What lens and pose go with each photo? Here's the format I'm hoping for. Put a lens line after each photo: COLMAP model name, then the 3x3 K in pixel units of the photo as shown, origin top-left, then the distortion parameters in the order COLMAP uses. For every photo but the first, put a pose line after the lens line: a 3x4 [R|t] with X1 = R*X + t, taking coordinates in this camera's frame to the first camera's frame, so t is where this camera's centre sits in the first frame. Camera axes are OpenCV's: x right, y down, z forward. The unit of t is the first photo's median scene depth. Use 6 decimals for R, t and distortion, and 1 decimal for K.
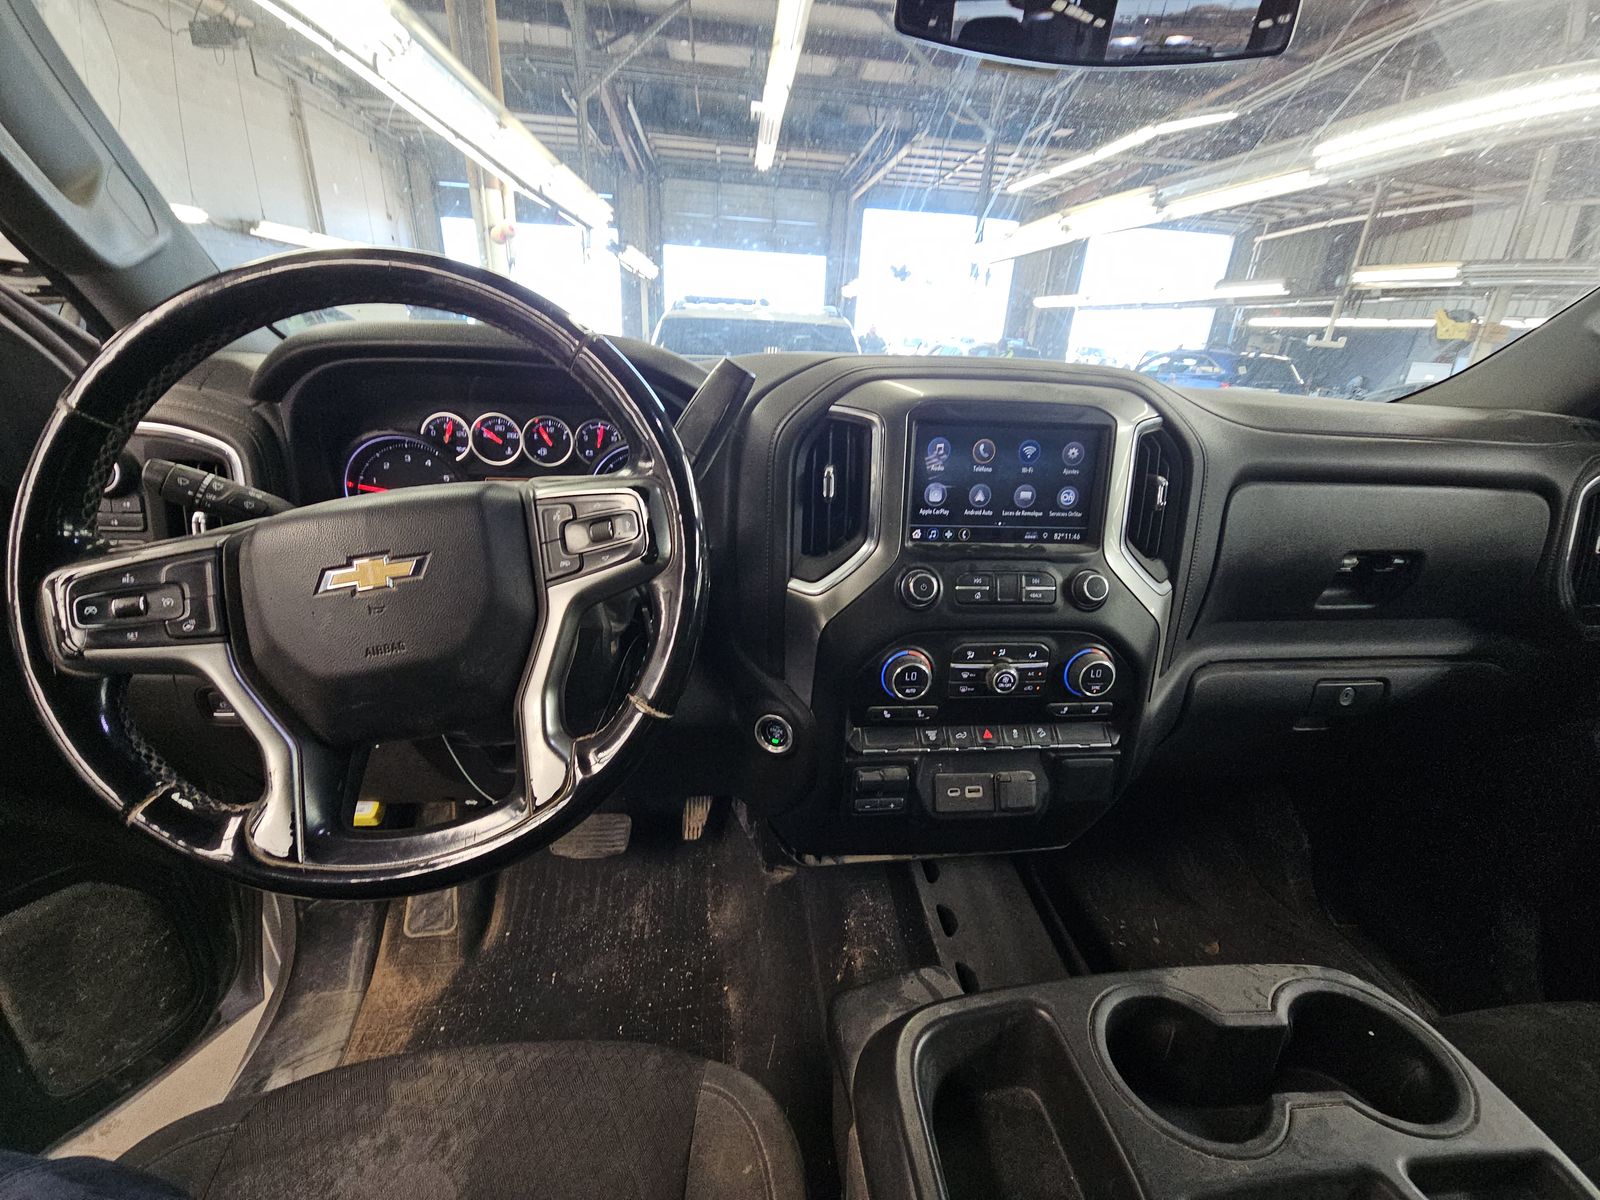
lens RADIAL K [[644.5, 0, 802.9], [0, 644.5, 604.9], [0, 0, 1]] dist [0.000813, -0.004640]
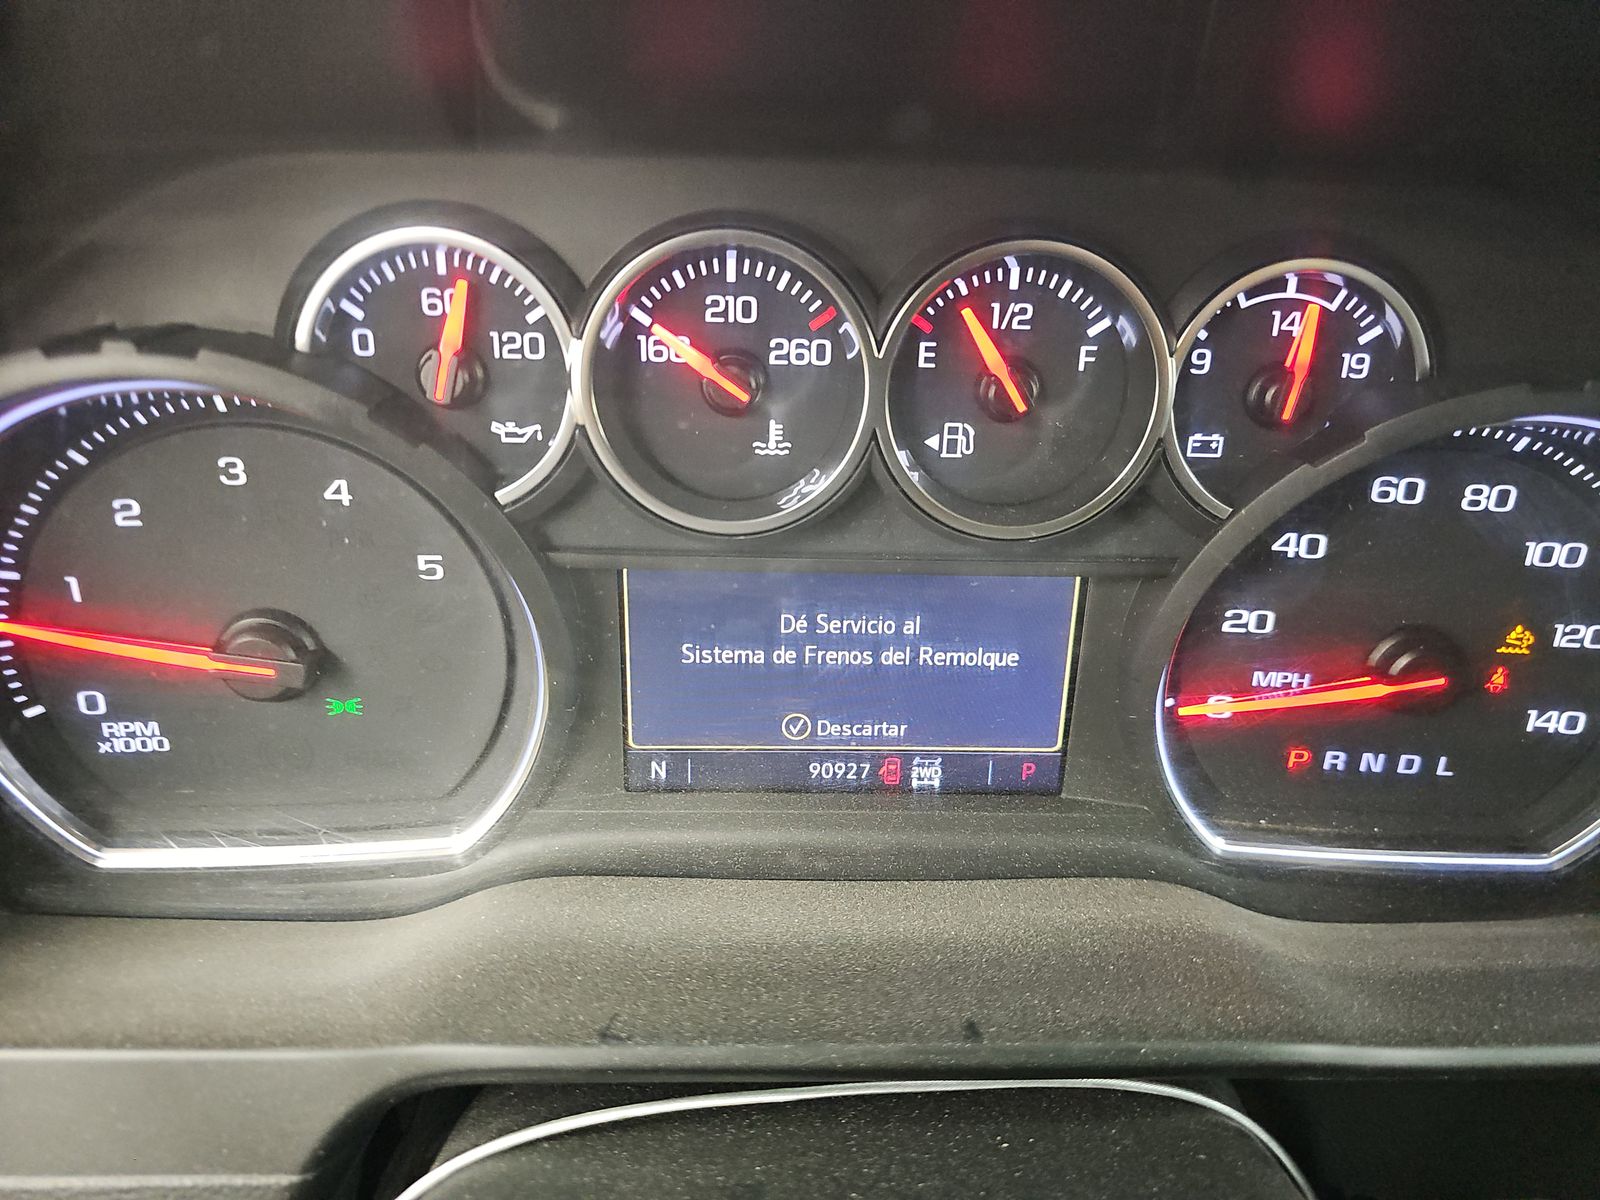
lens RADIAL K [[1094.7, 0, 809.9], [0, 1094.7, 601.2], [0, 0, 1]] dist [-0.009941, -0.000804]
pose [[0.995171, 0.028959, -0.093783, -0.479091], [-0.019047, 0.994299, 0.104918, -0.260148], [0.096286, -0.102625, 0.990049, 0.804477]]
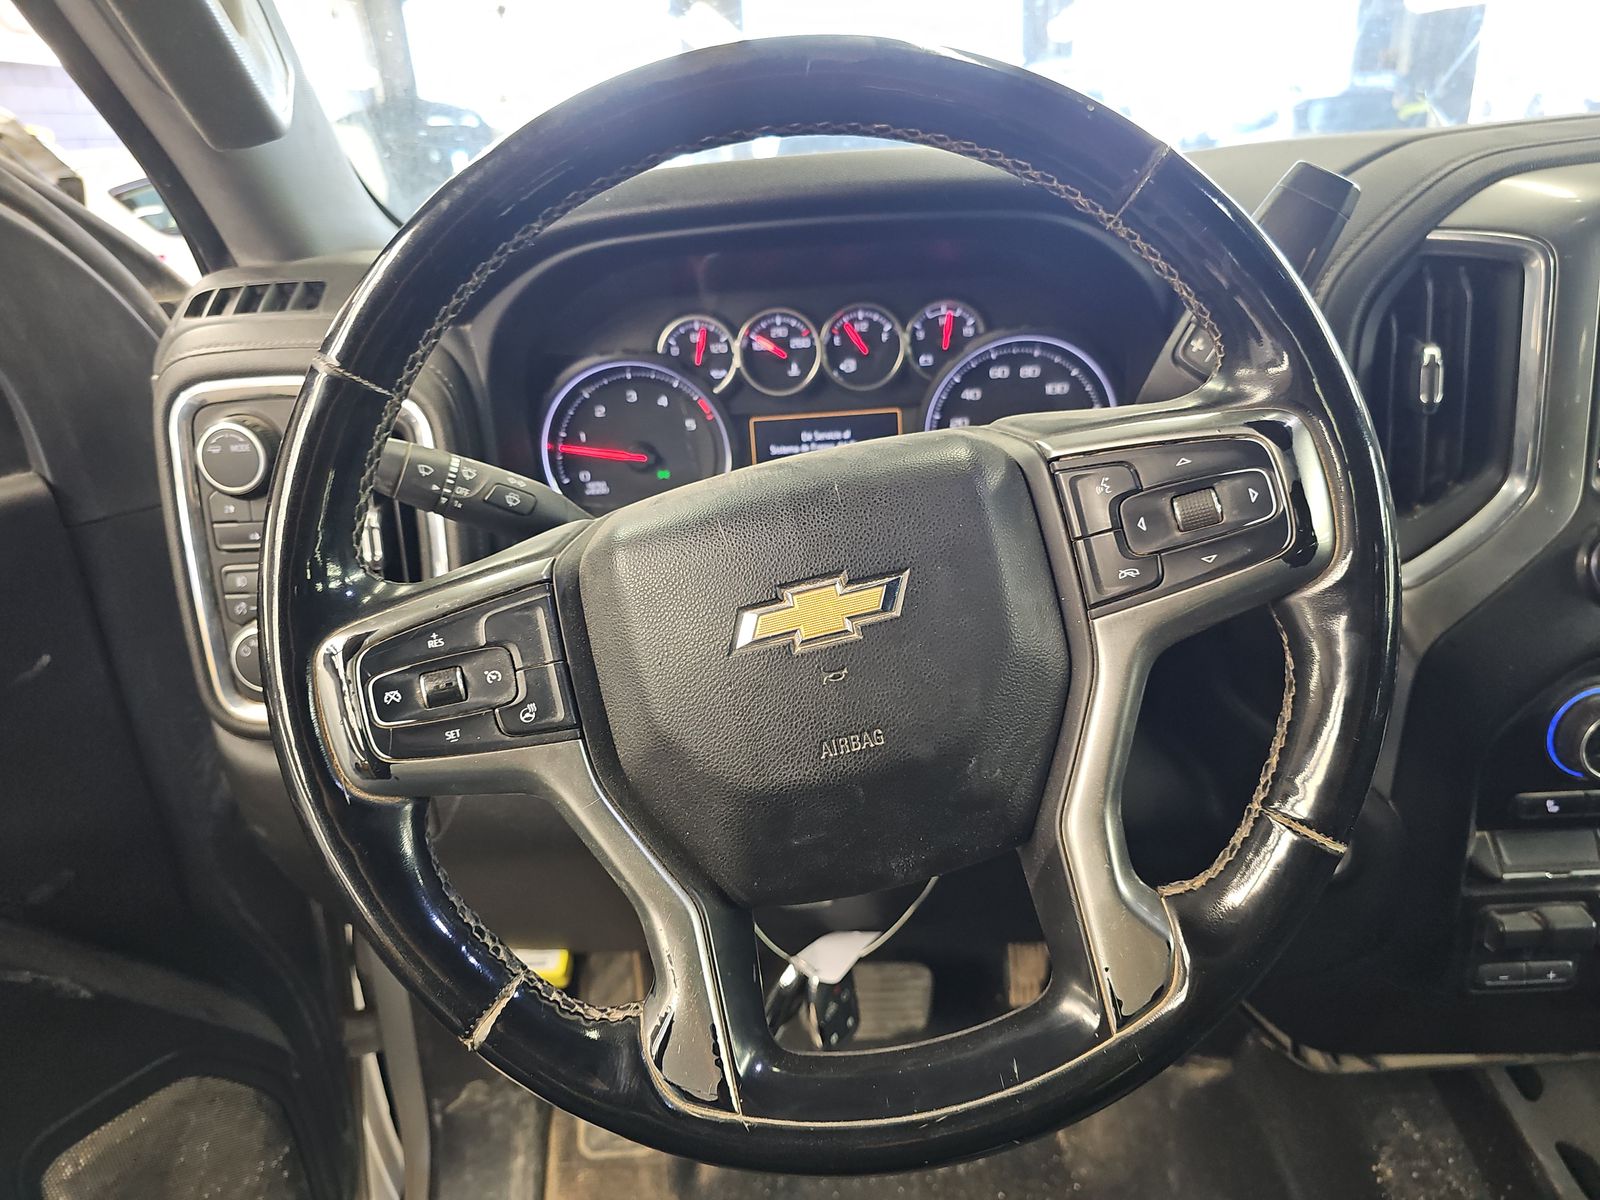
lens RADIAL K [[1063.6, 0, 794.9], [0, 1063.6, 598.6], [0, 0, 1]] dist [0.040976, -0.049842]
pose [[0.982510, -0.051555, -0.178931, -0.334834], [0.054844, 0.998404, 0.013482, -0.048304], [0.177950, -0.023059, 0.983769, 0.038480]]
